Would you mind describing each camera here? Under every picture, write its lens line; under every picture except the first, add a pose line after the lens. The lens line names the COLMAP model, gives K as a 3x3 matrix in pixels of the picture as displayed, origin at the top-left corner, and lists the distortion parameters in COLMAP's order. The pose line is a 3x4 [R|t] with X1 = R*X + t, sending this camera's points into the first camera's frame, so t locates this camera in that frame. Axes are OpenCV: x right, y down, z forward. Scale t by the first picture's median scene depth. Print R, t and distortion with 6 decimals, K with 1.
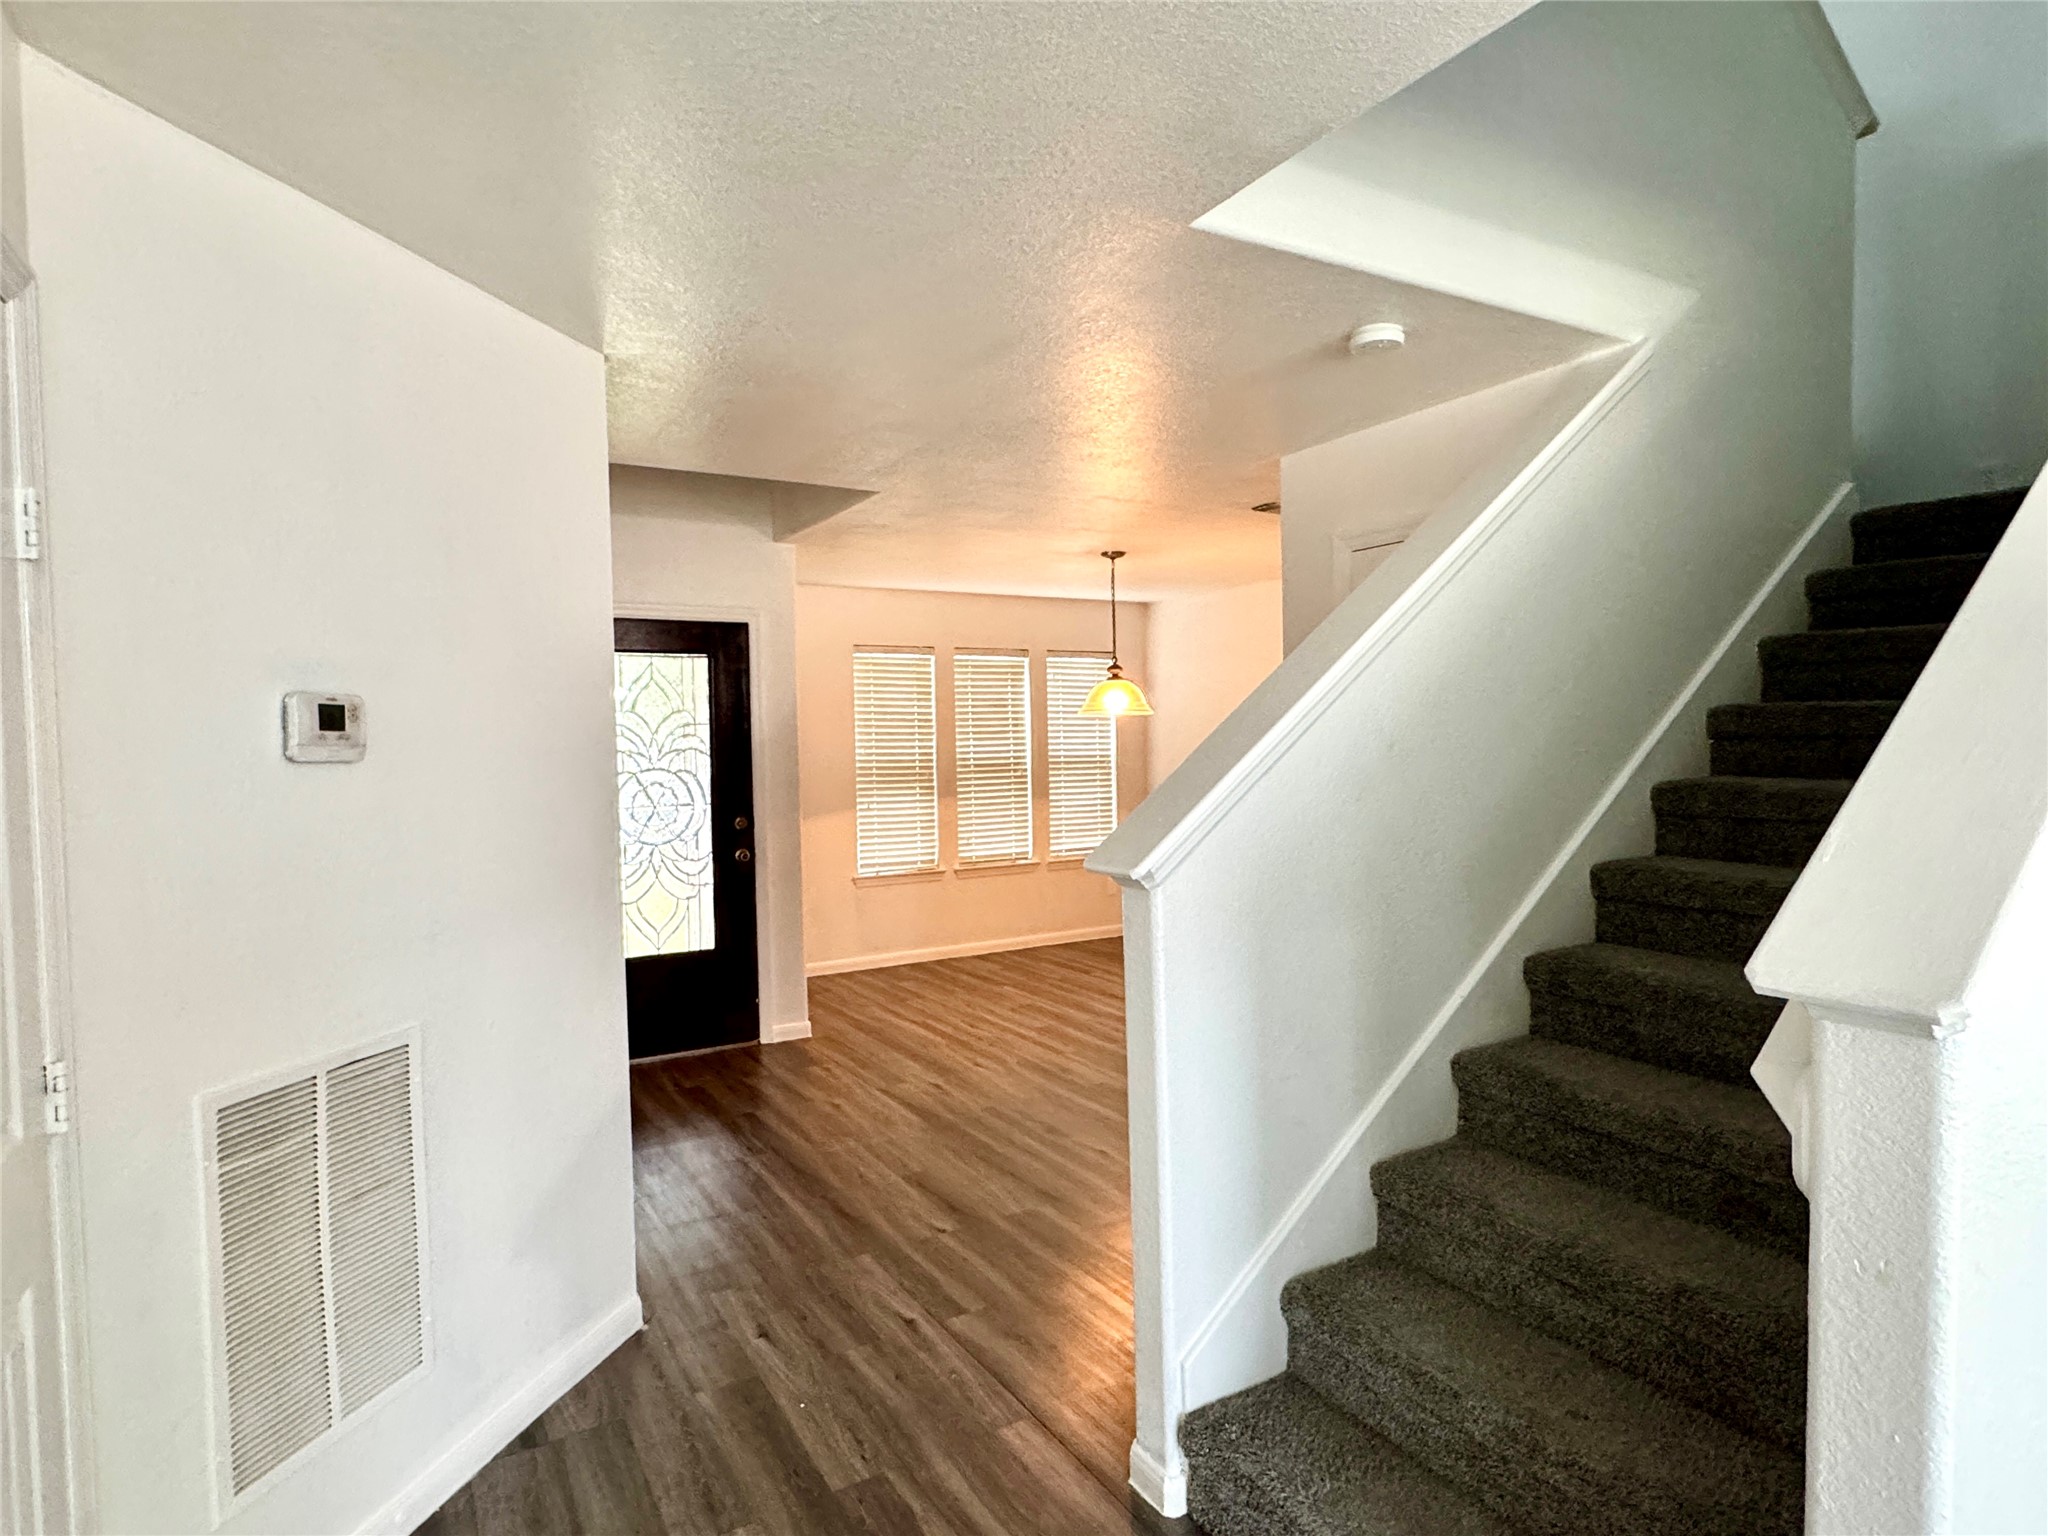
lens RADIAL K [[1117.4, 0, 1018.7], [0, 1117.4, 764.8], [0, 0, 1]] dist [-0.001493, 0.000491]
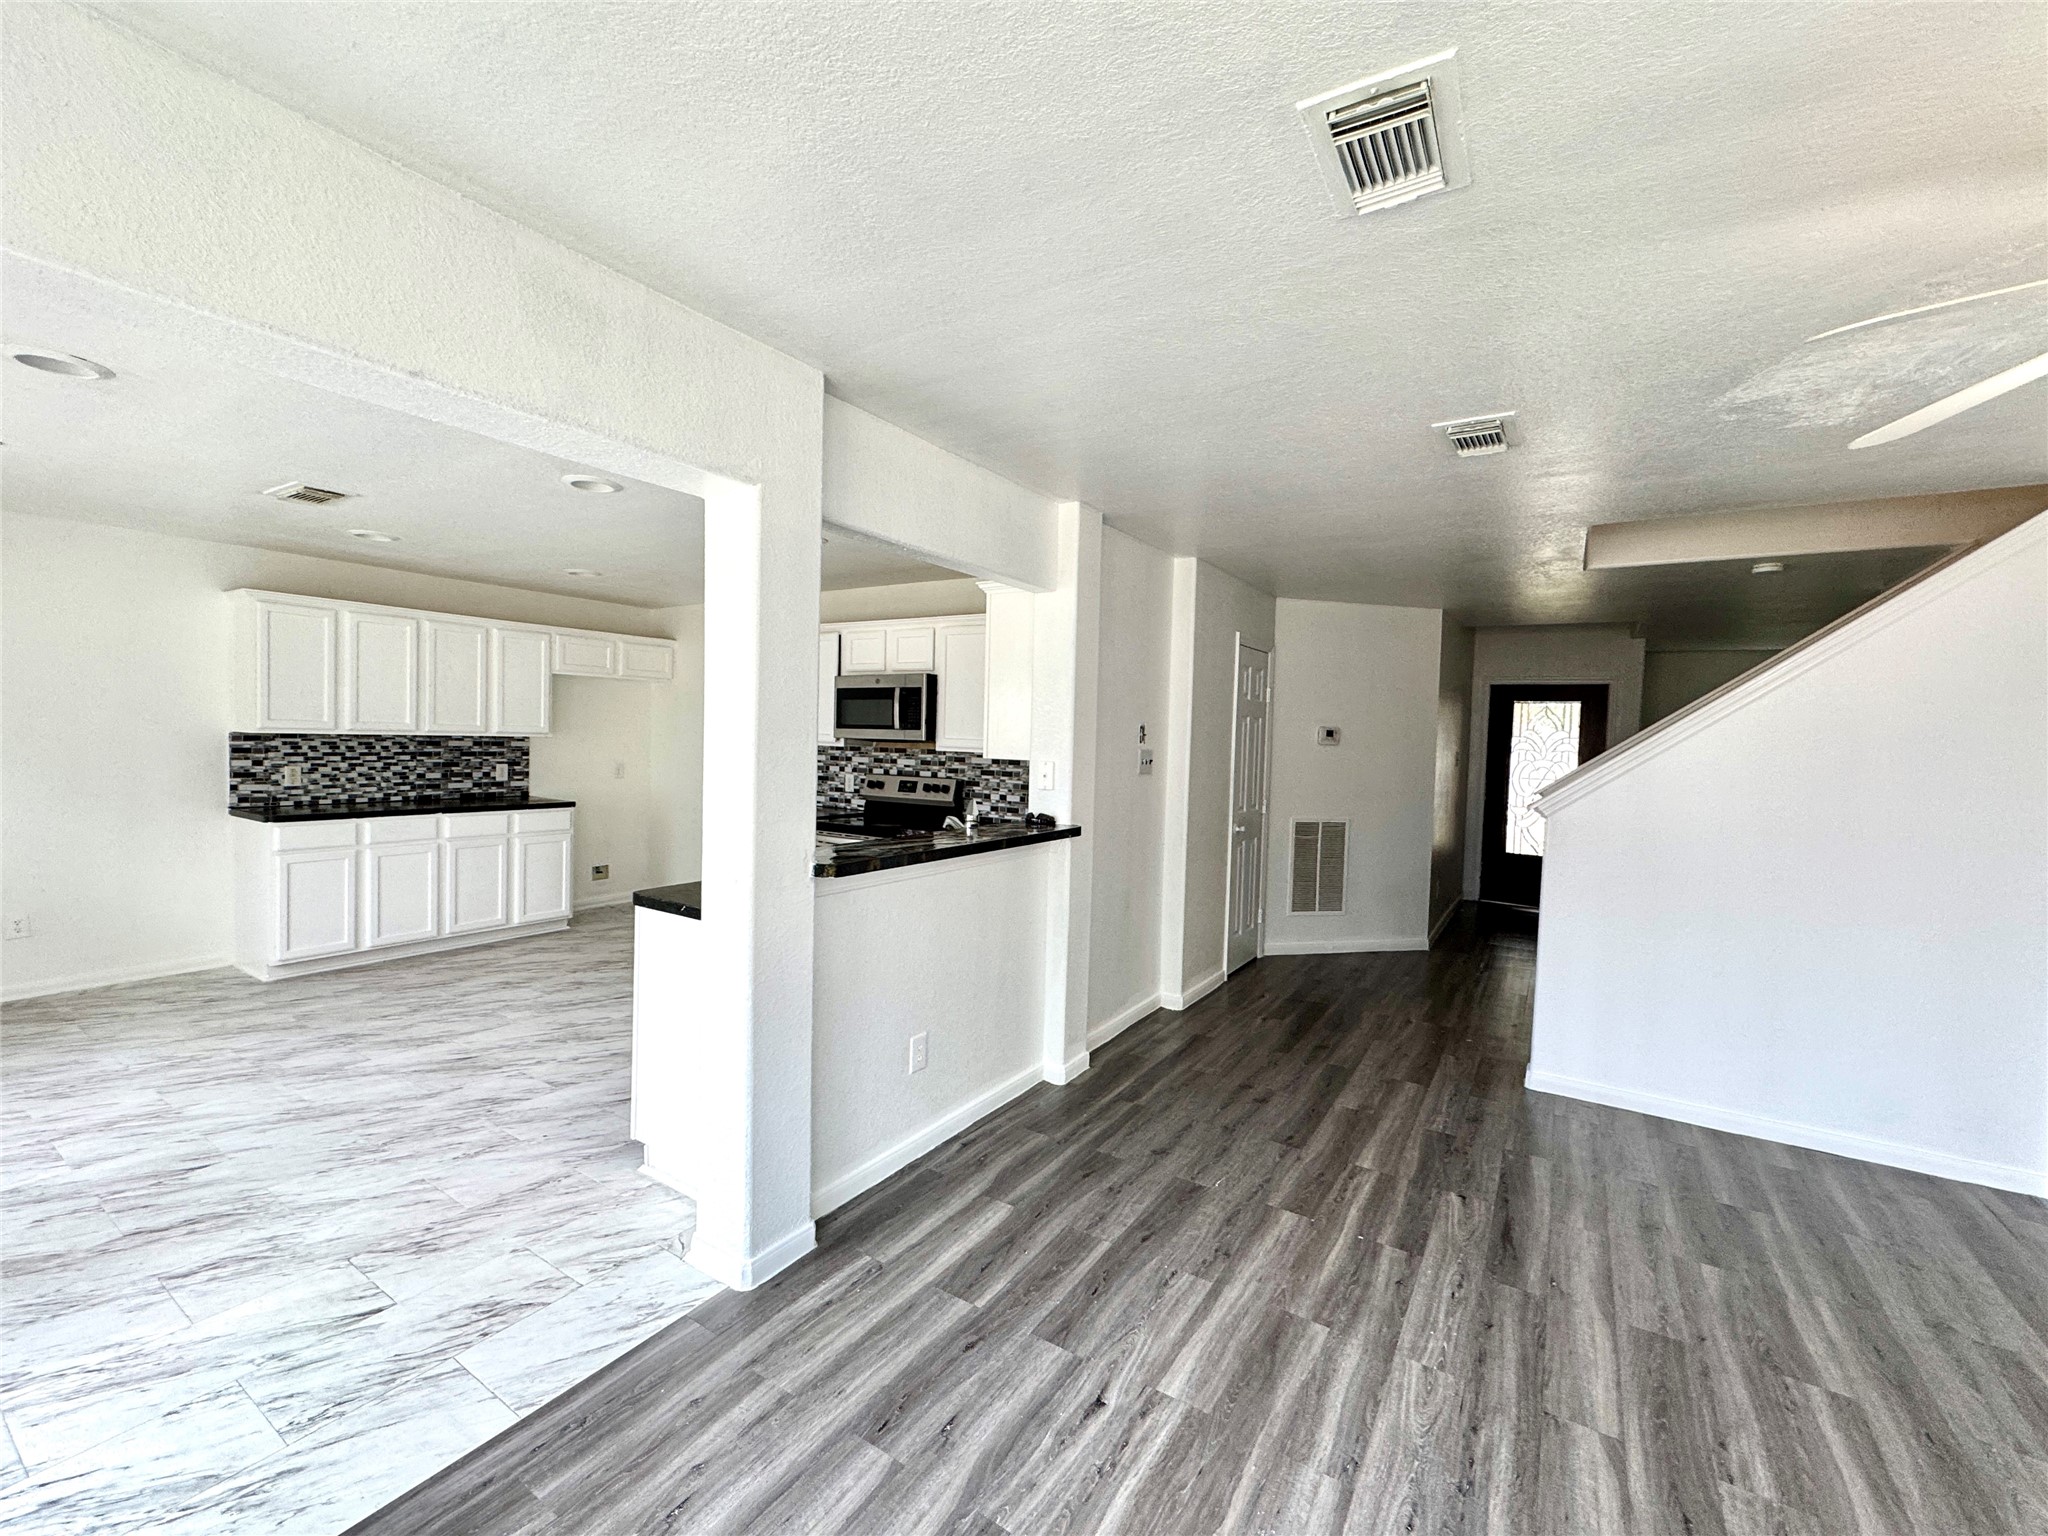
lens RADIAL K [[859.9, 0, 1024.9], [0, 859.9, 764.7], [0, 0, 1]] dist [-0.000530, -0.000235]
pose [[0.436691, 0.070132, -0.896874, 1.515180], [-0.059967, 0.997009, 0.048765, -0.014456], [0.897611, 0.032487, 0.439590, -1.195311]]
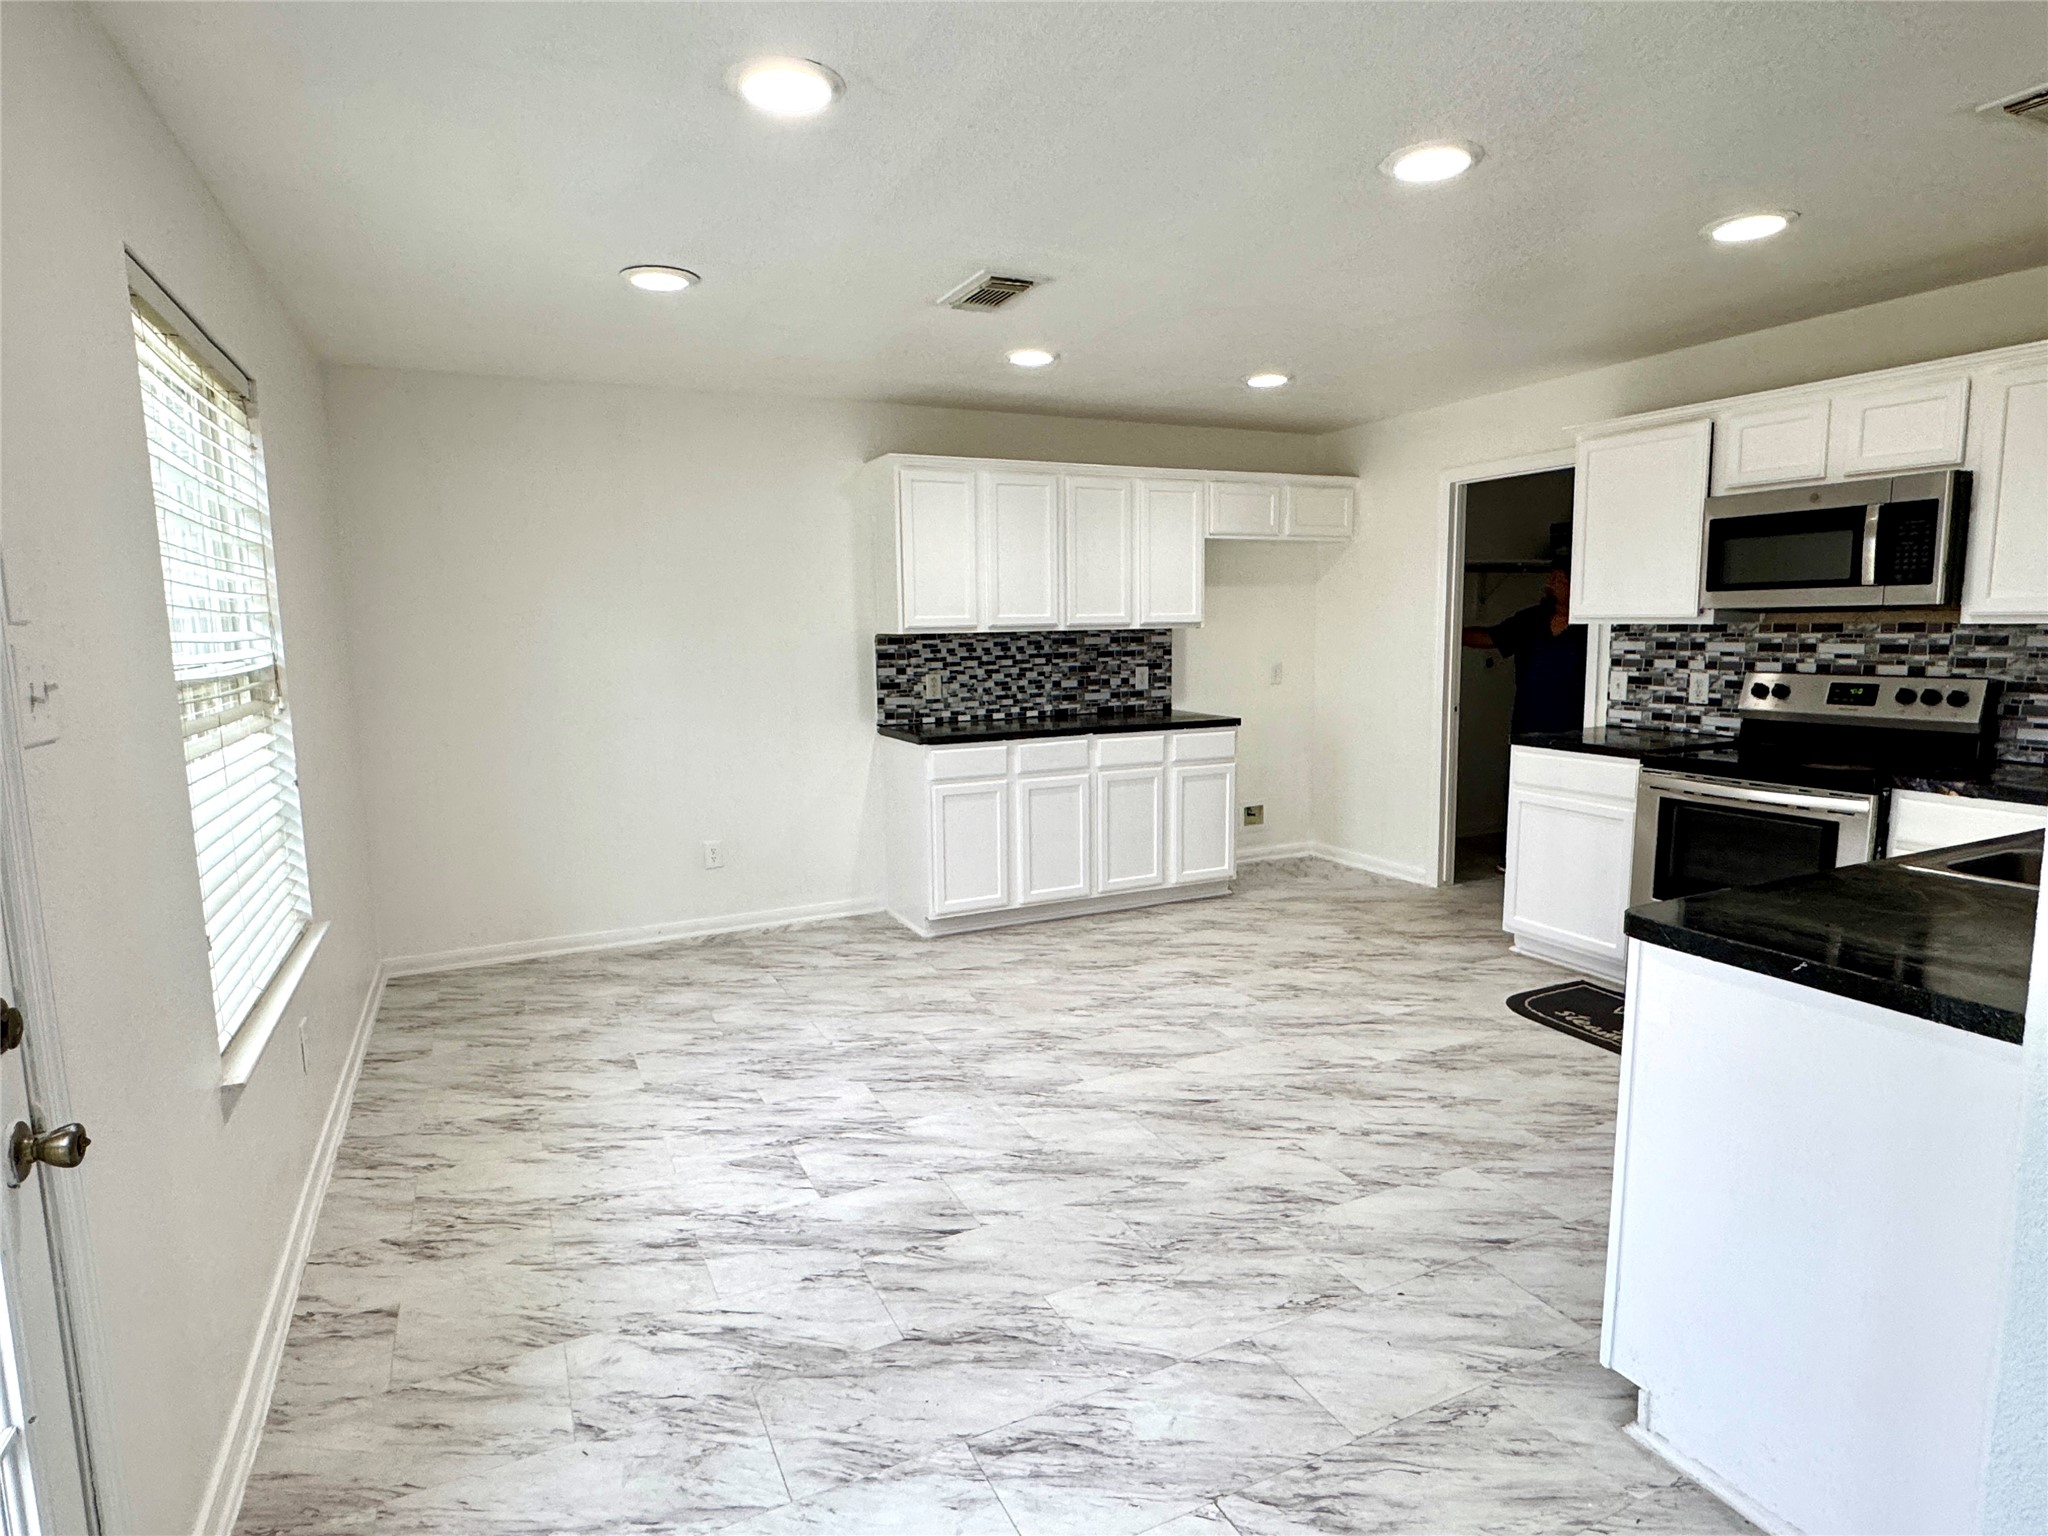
lens RADIAL K [[1117.4, 0, 1018.7], [0, 1117.4, 764.8], [0, 0, 1]] dist [-0.001493, 0.000491]
pose [[-0.095633, 0.157043, -0.982951, 0.963535], [-0.003989, 0.987408, 0.158143, 0.031007], [0.995409, 0.019045, -0.093803, -1.546742]]
